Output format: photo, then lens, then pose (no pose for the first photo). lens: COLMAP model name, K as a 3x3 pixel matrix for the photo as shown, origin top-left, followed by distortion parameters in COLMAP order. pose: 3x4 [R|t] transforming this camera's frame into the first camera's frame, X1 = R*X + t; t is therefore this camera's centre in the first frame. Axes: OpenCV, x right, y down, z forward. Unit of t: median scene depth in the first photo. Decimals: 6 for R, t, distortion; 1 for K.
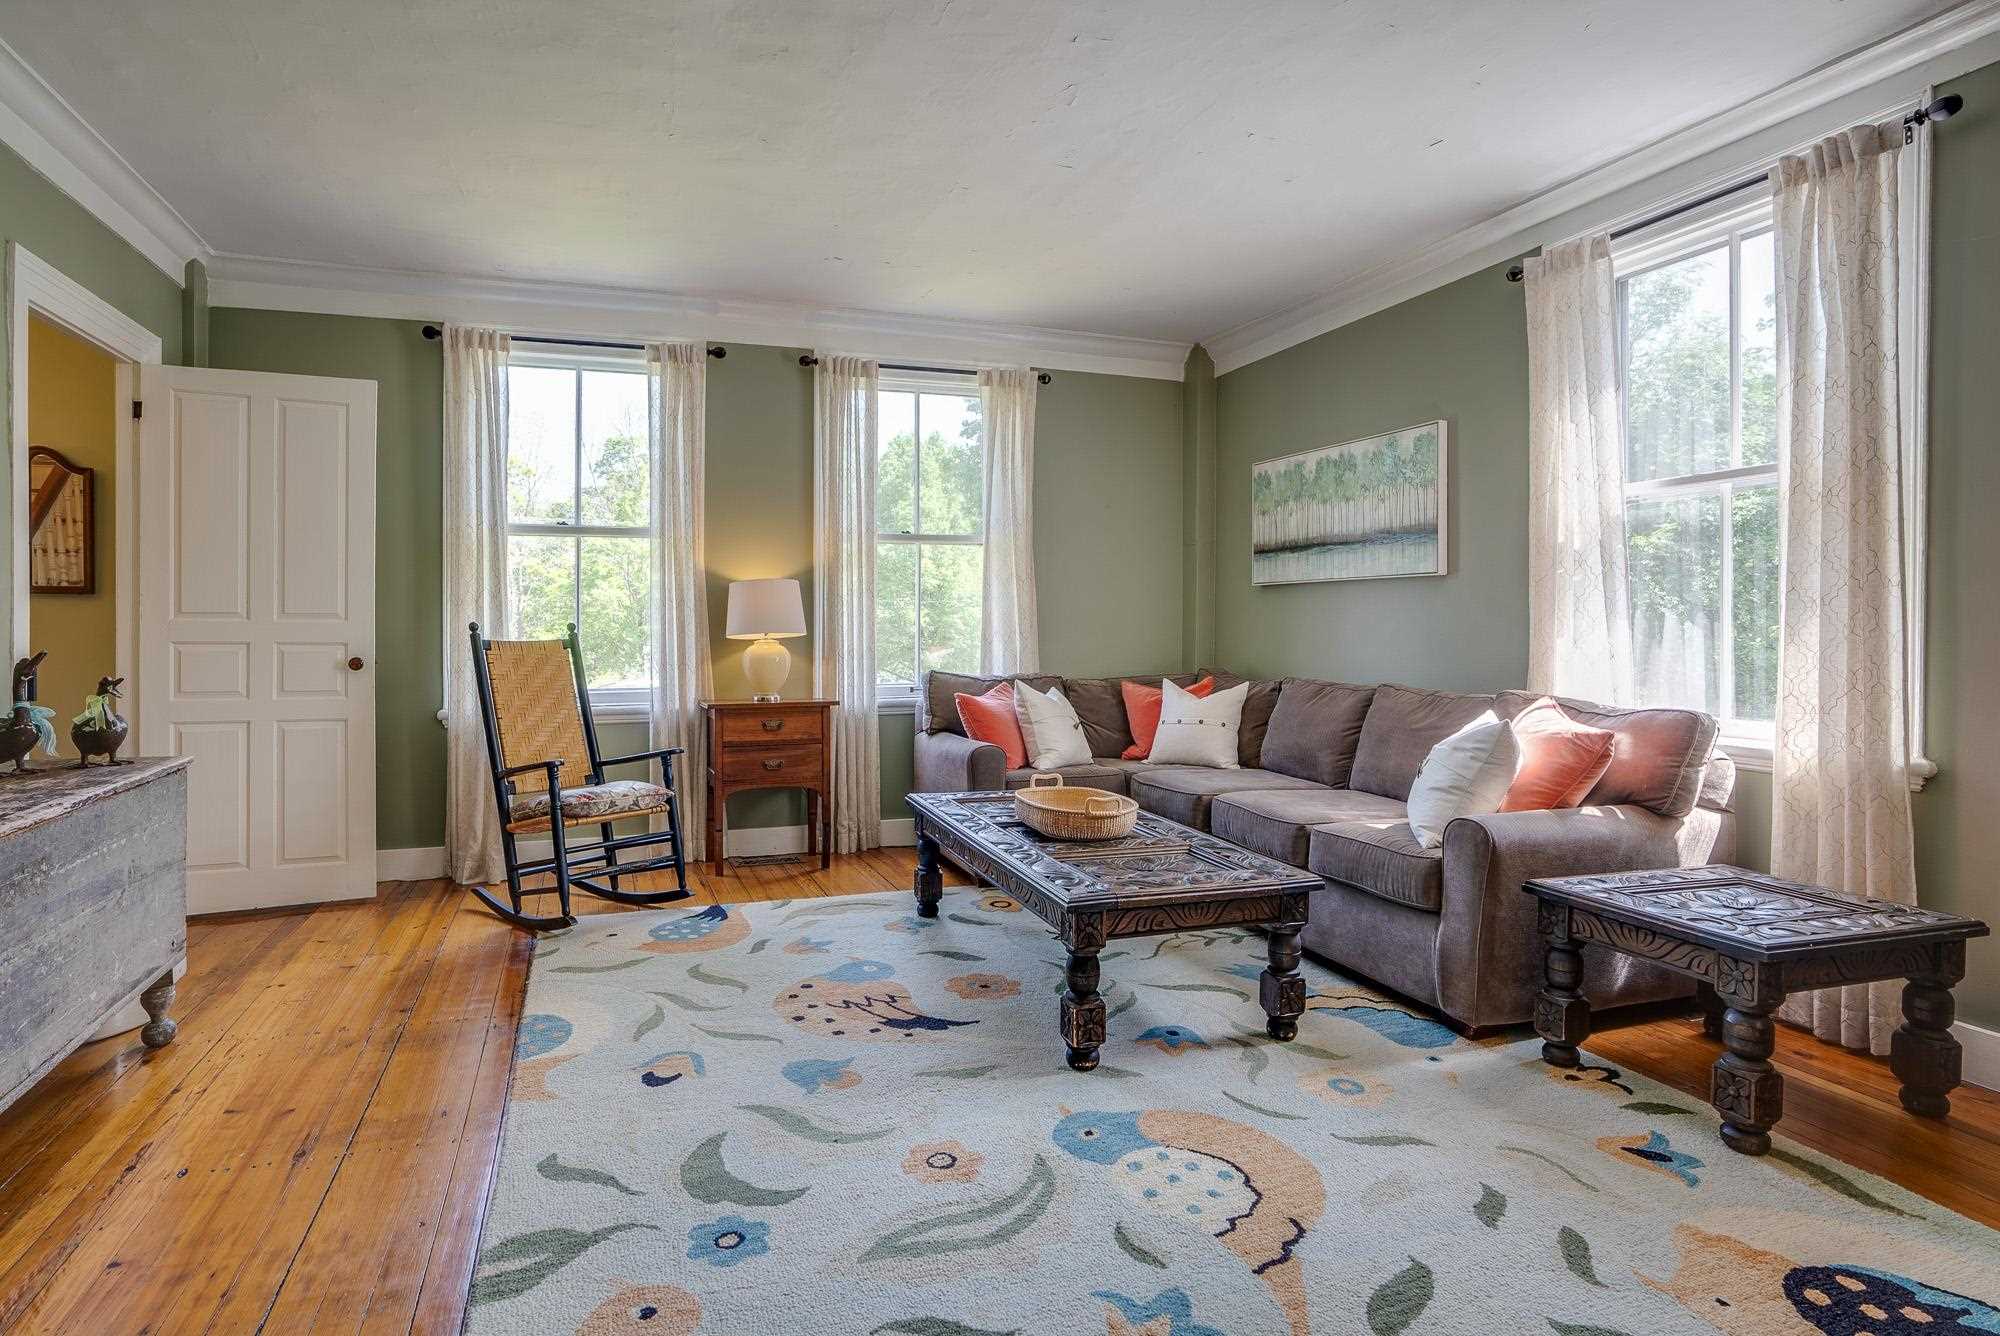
lens RADIAL K [[1018.5, 0, 897.5], [0, 1018.5, 626.8], [0, 0, 1]] dist [-0.000256, 0.000451]
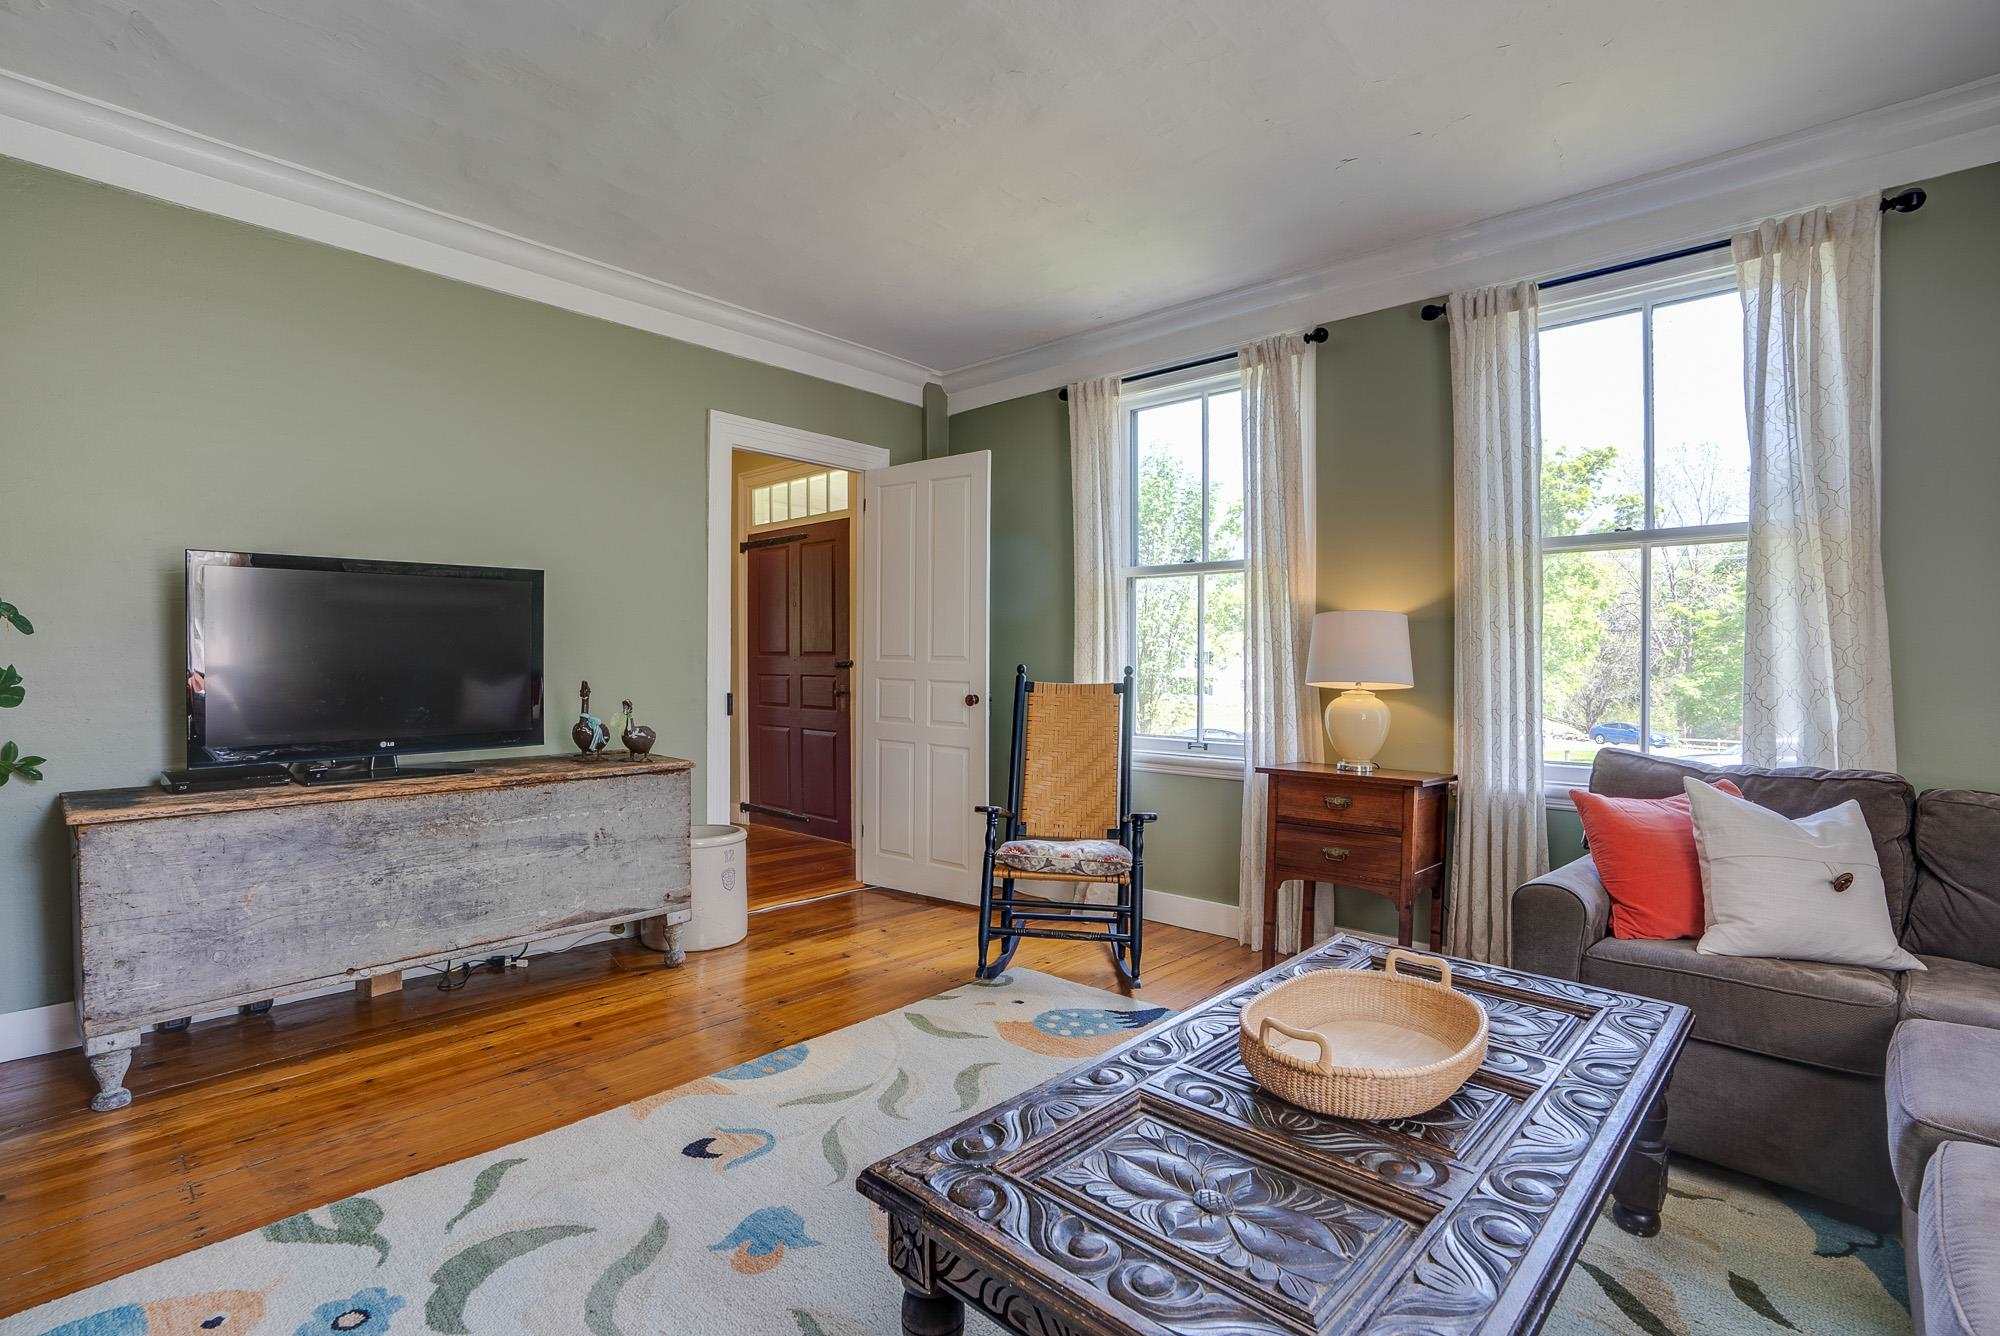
lens RADIAL K [[928.7, 0, 1000.0], [0, 928.7, 668.0], [0, 0, 1]] dist [-0.059461, 0.021118]
pose [[0.518956, 0.010658, -0.854734, 0.360232], [-0.012153, 0.999913, 0.005089, -0.005099], [0.854714, 0.007747, 0.519041, 0.460261]]
